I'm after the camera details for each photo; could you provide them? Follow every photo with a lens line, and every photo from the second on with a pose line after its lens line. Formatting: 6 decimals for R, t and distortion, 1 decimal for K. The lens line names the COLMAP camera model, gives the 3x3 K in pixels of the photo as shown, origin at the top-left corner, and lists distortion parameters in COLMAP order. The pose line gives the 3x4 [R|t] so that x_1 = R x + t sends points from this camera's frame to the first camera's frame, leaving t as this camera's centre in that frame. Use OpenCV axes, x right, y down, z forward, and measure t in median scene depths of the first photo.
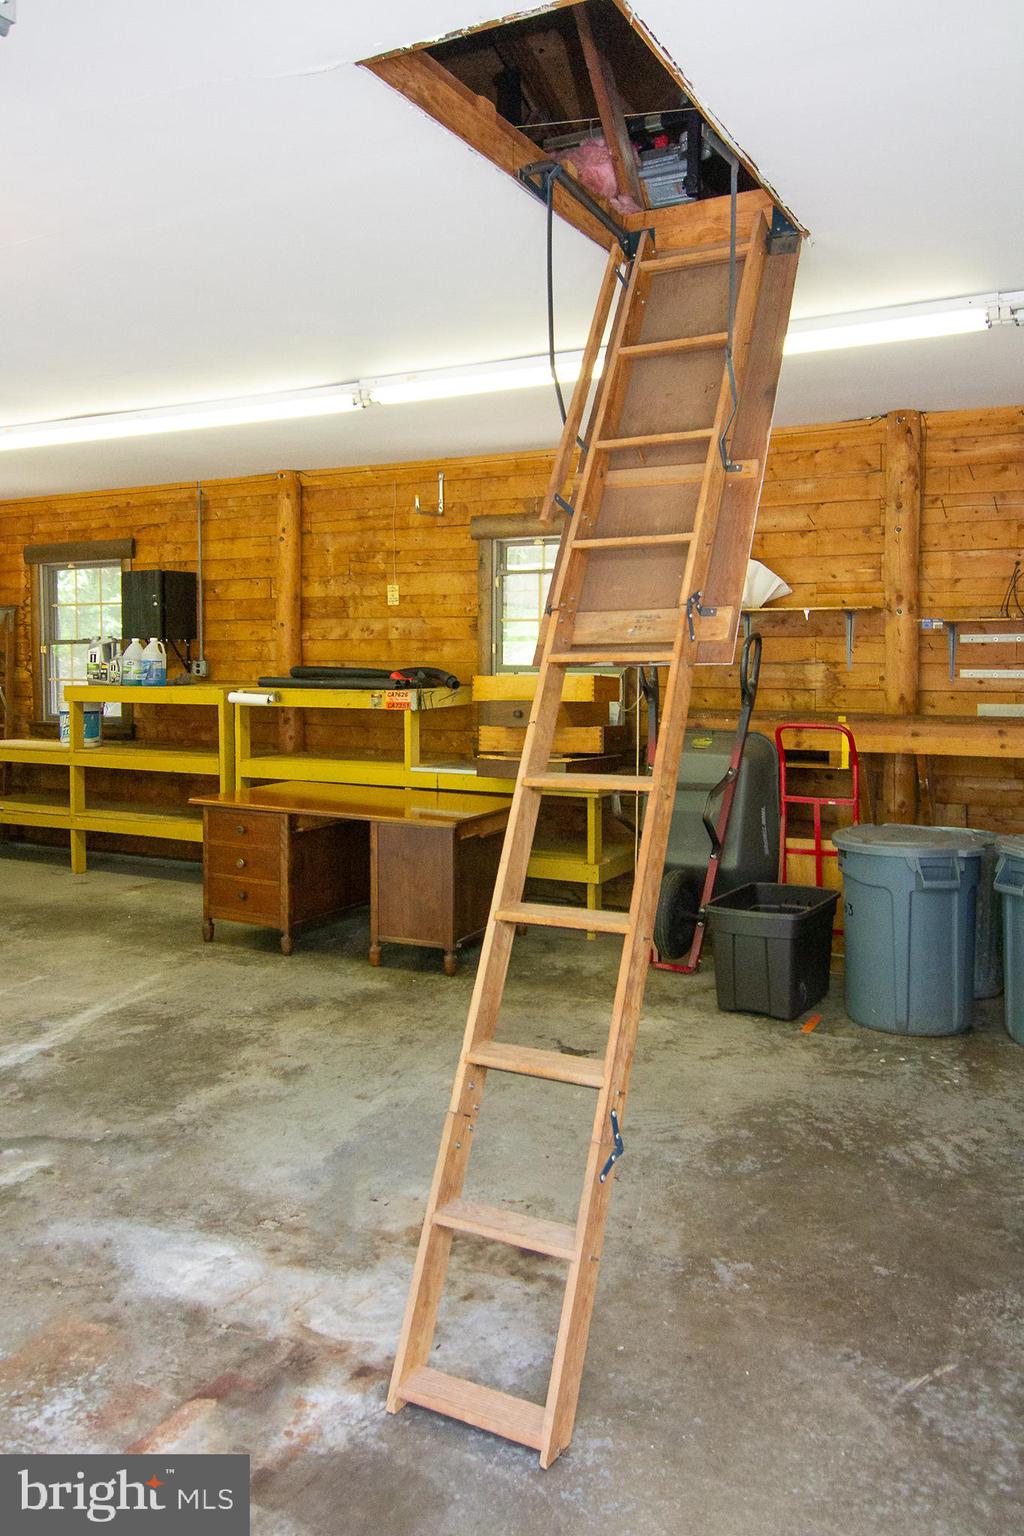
lens RADIAL K [[1102.1, 0, 492.3], [0, 1102.1, 666.9], [0, 0, 1]] dist [-0.003229, -0.007200]
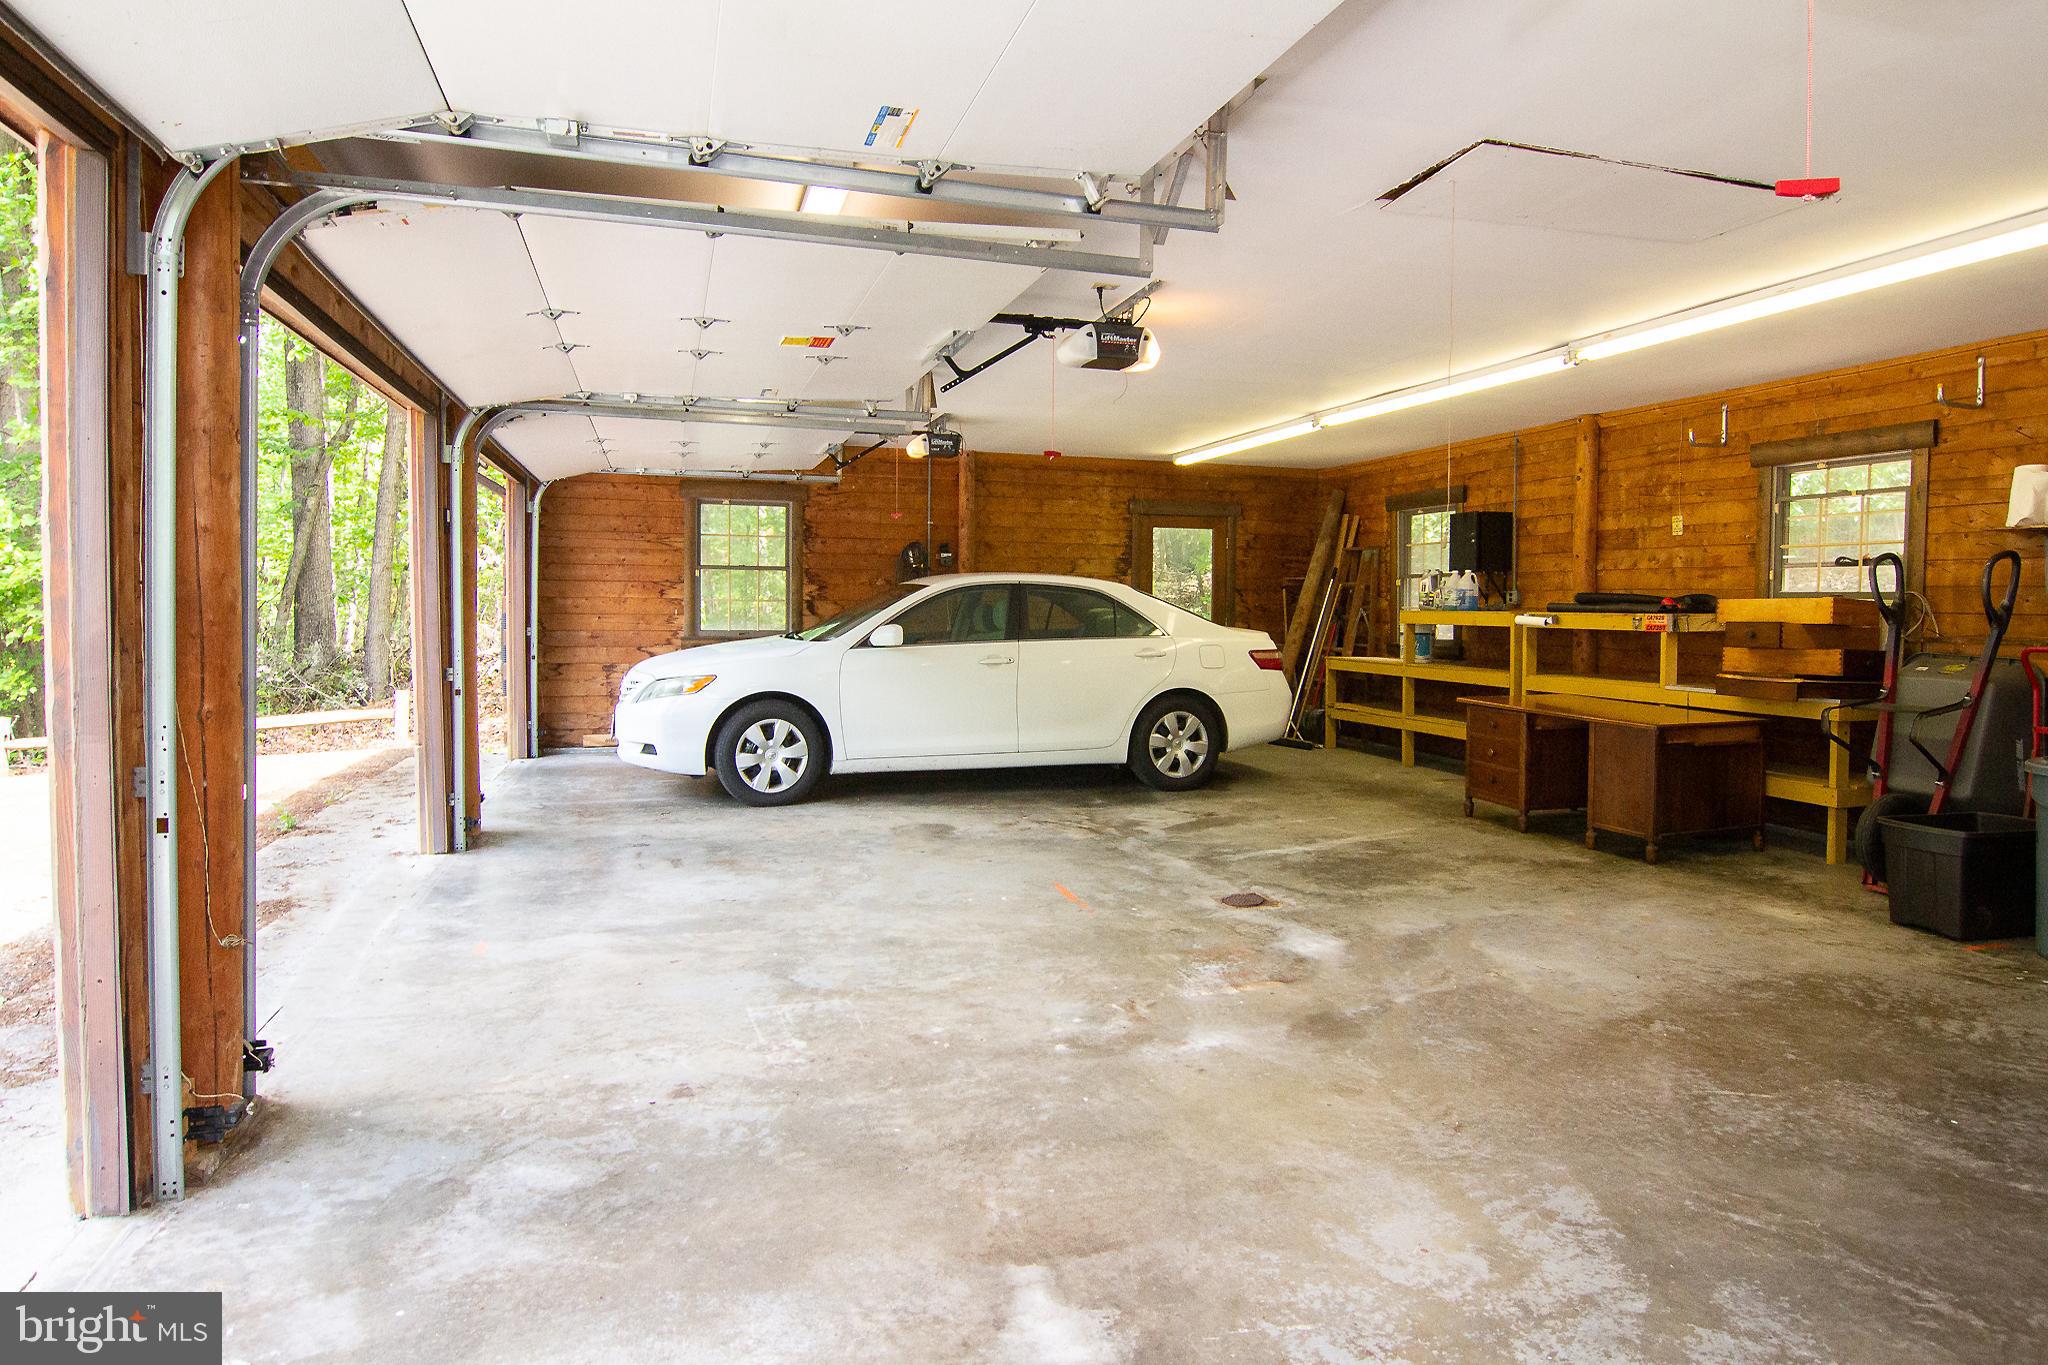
lens RADIAL K [[1156.7, 0, 1029.2], [0, 1156.7, 630.1], [0, 0, 1]] dist [-0.005407, -0.001294]
pose [[0.699000, 0.028542, -0.714551, 0.267869], [-0.021832, 0.999589, 0.018571, 0.027274], [0.714788, 0.002619, 0.699336, -0.205089]]
